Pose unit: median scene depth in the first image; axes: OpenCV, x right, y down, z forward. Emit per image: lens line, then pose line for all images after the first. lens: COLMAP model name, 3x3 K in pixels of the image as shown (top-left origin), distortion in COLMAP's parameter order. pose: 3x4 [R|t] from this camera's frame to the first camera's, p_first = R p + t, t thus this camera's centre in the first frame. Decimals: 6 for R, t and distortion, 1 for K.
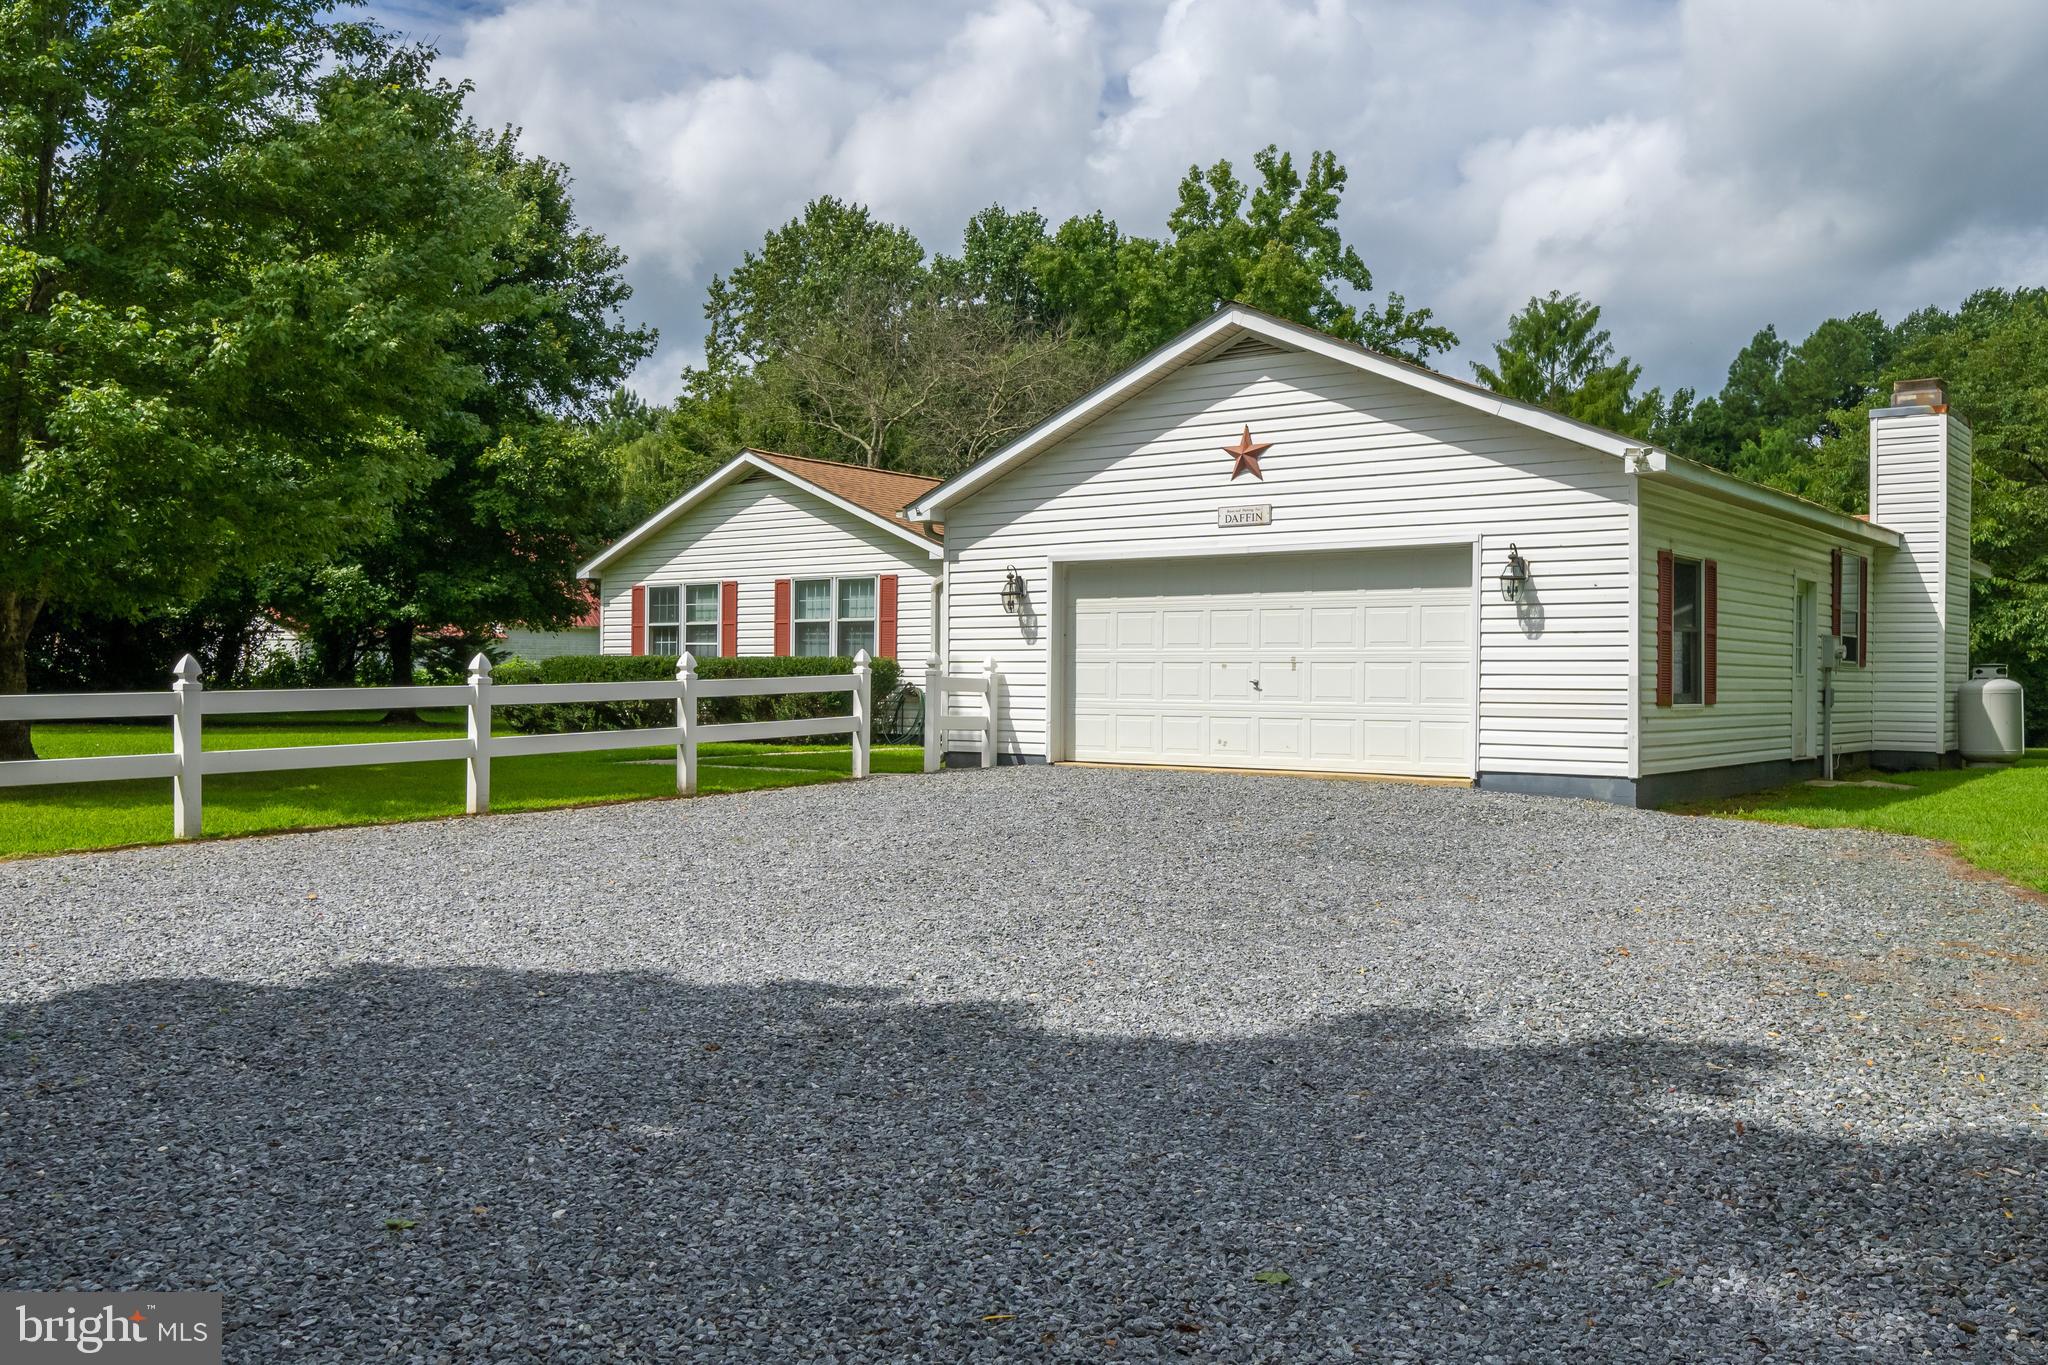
lens RADIAL K [[1705.8, 0, 1113.1], [0, 1705.8, 684.4], [0, 0, 1]] dist [0.011162, 0.005672]
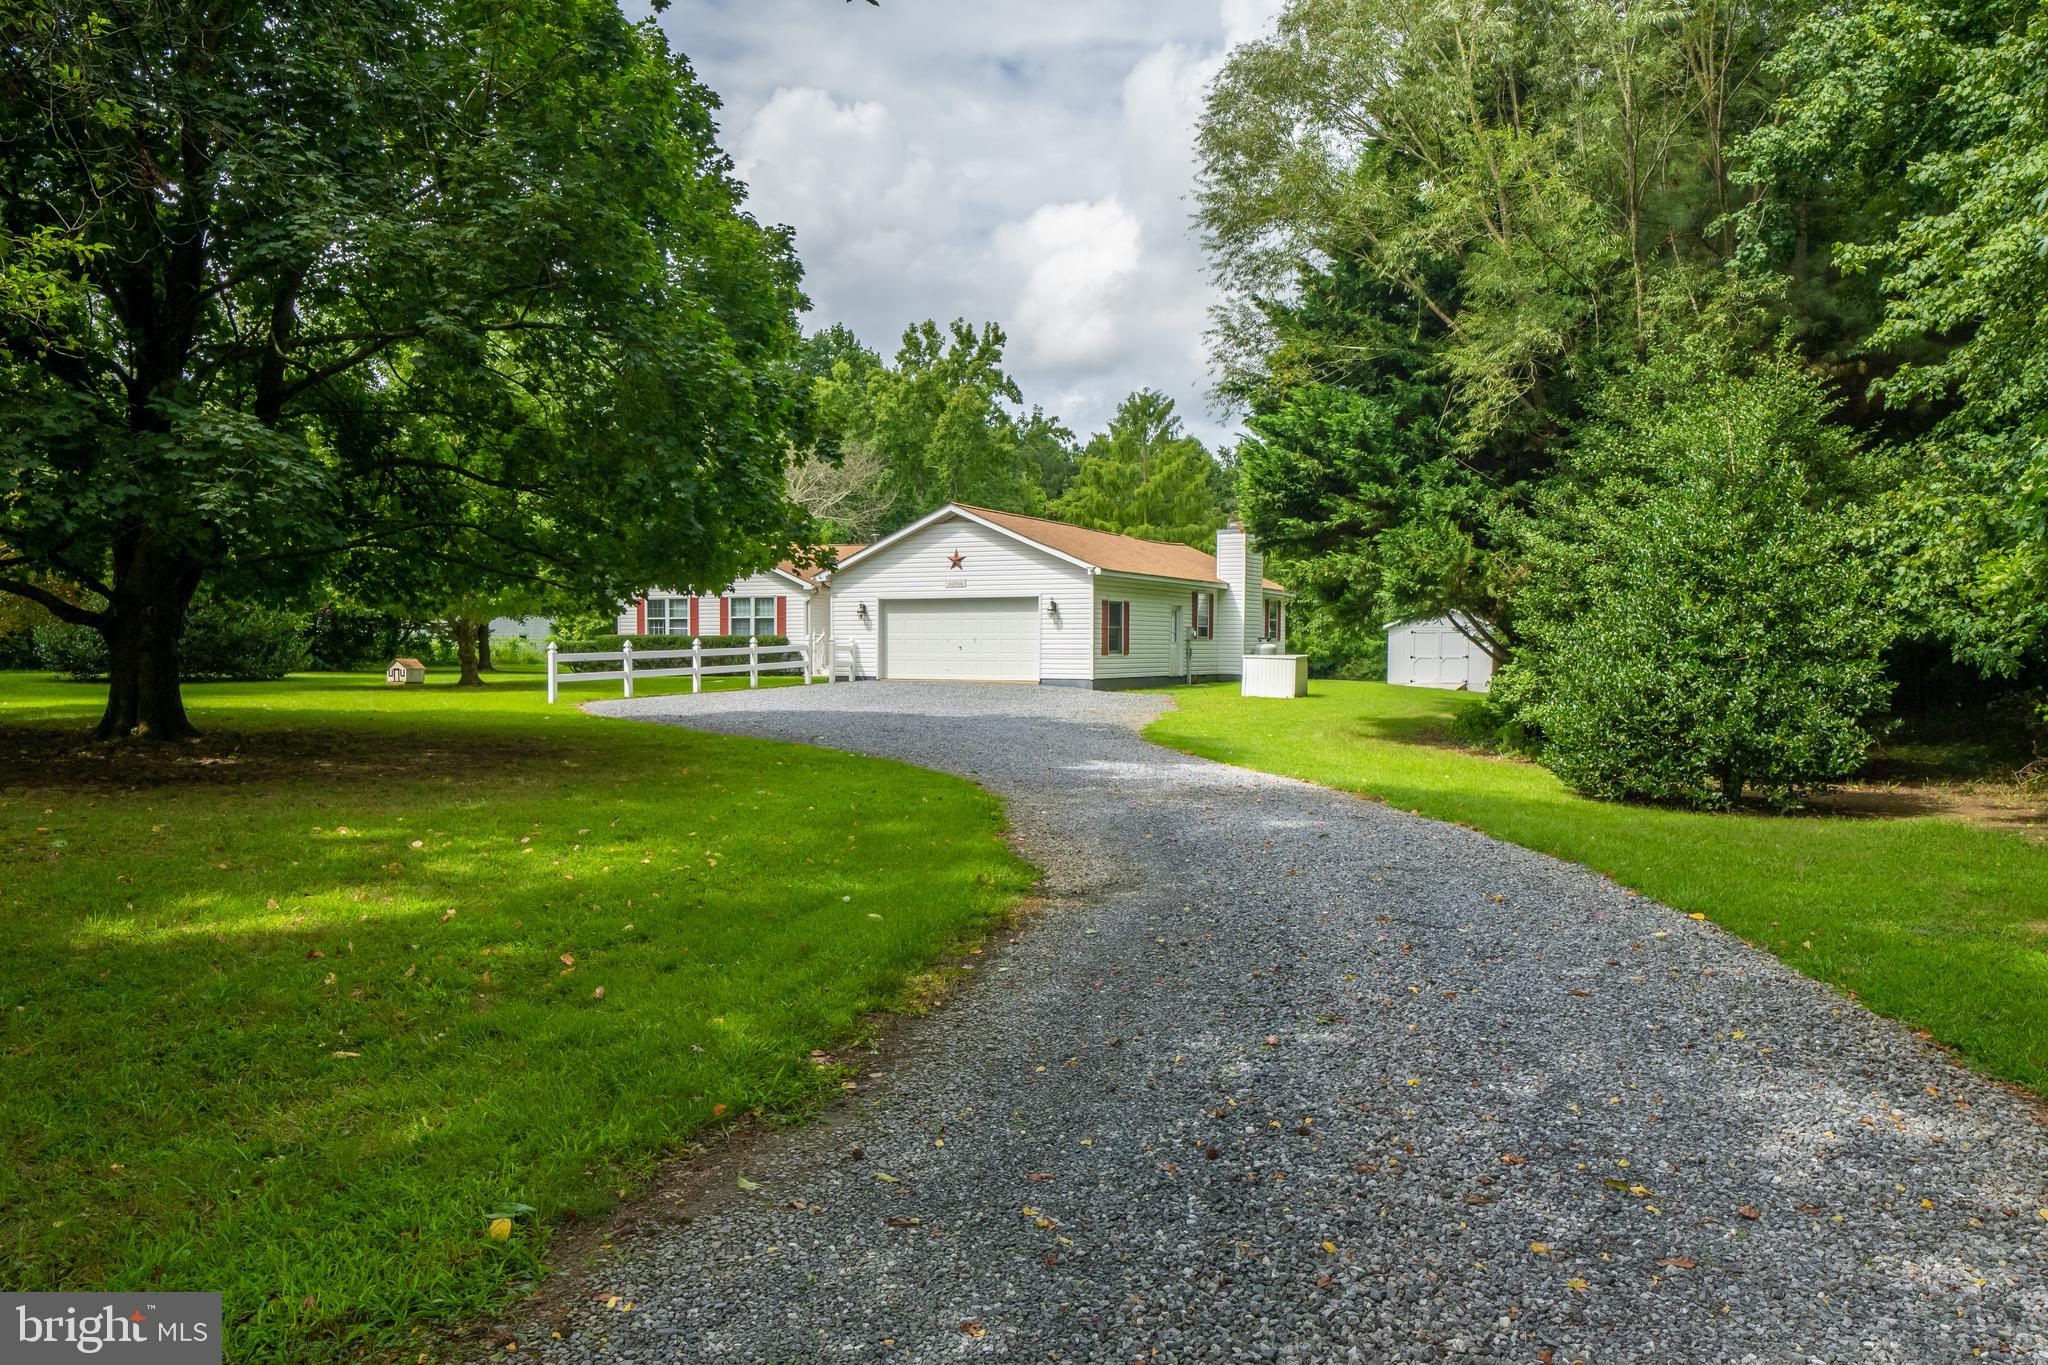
lens RADIAL K [[1392.4, 0, 1033.6], [0, 1392.4, 737.0], [0, 0, 1]] dist [0.000849, 0.000774]
pose [[0.989477, -0.013817, 0.144029, -0.105518], [0.004611, 0.997936, 0.064056, 0.000433], [-0.144616, -0.062718, 0.987498, -1.045267]]
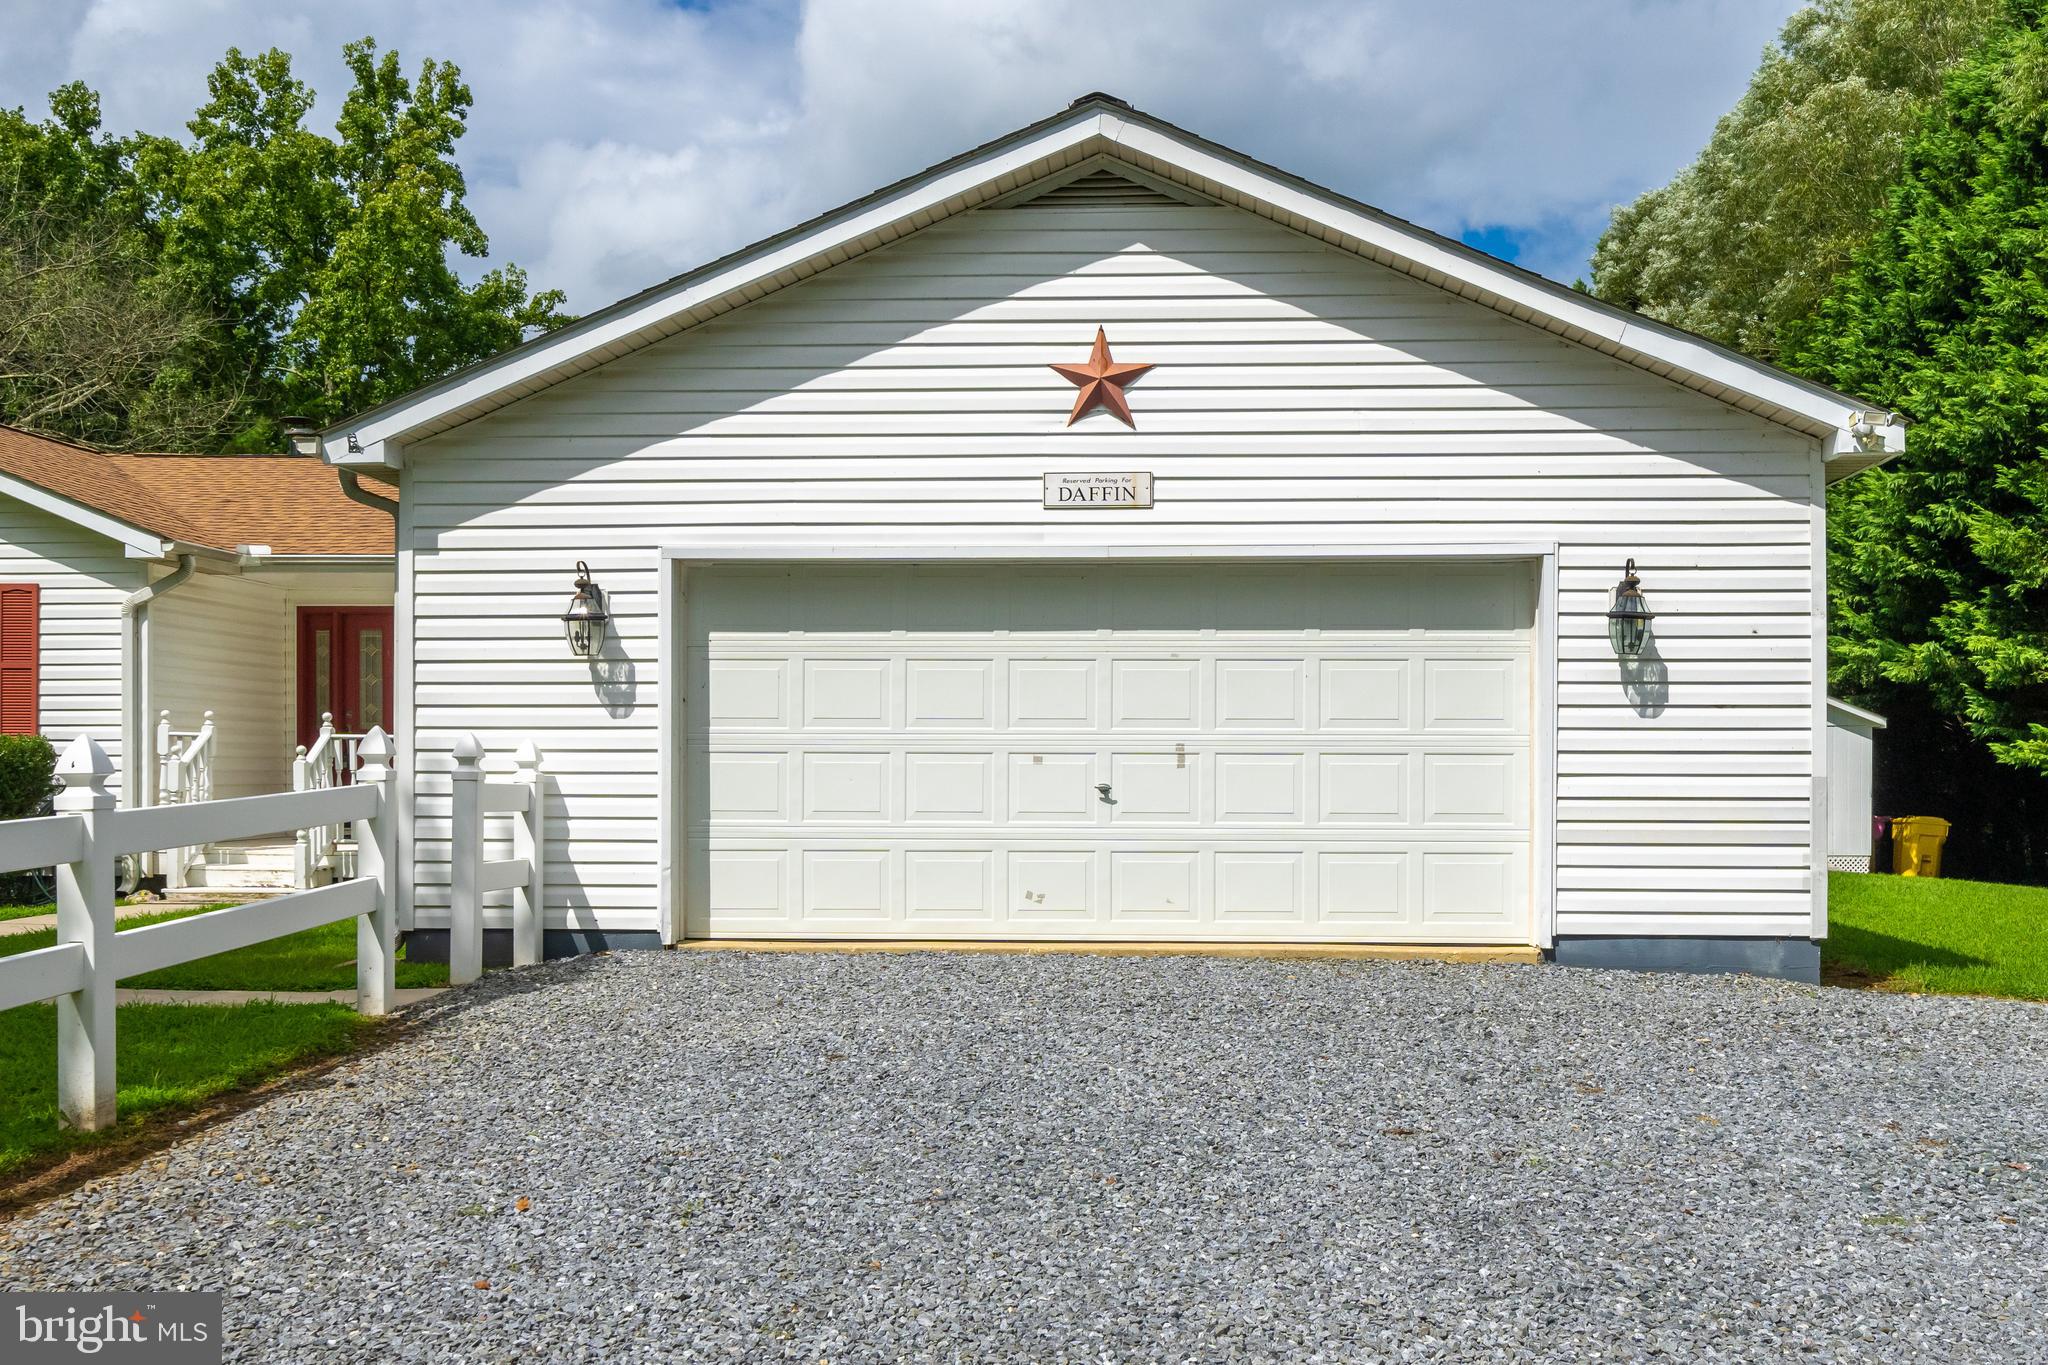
lens RADIAL K [[1849.3, 0, 1101.6], [0, 1849.3, 766.6], [0, 0, 1]] dist [-0.002117, 0.023592]
pose [[0.840342, -0.007734, 0.542002, -0.229127], [0.004772, 0.999965, 0.006870, -0.011675], [-0.542036, -0.003187, 0.840349, 0.450407]]
